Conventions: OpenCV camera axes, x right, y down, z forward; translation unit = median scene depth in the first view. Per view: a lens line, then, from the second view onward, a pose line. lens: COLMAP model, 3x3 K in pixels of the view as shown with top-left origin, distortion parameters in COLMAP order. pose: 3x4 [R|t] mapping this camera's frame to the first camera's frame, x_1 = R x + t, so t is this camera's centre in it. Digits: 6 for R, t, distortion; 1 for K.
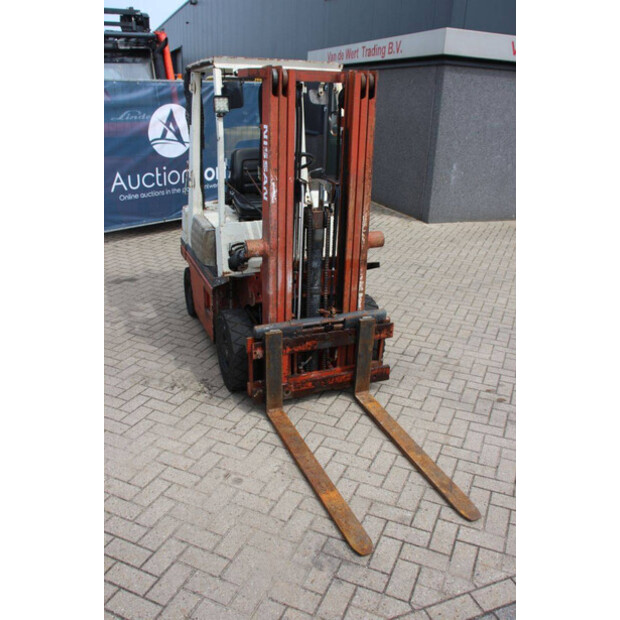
lens RADIAL K [[584.6, 0, 310.0], [0, 584.6, 310.0], [0, 0, 1]] dist [-0.155384, 0.200888]
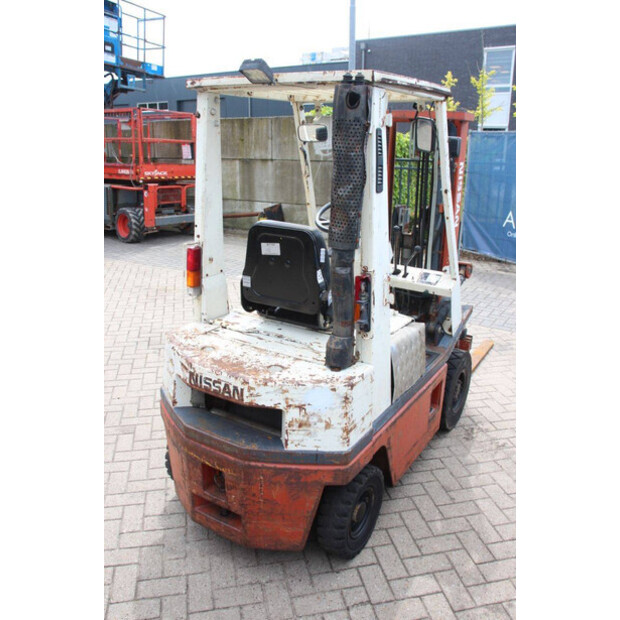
lens RADIAL K [[543.6, 0, 310.0], [0, 543.6, 310.0], [0, 0, 1]] dist [-0.181291, 0.193017]
pose [[-0.599540, -0.291471, 0.745383, -0.595879], [0.243236, 0.820918, 0.516652, -0.545003], [-0.762488, 0.491058, -0.421277, 1.418148]]
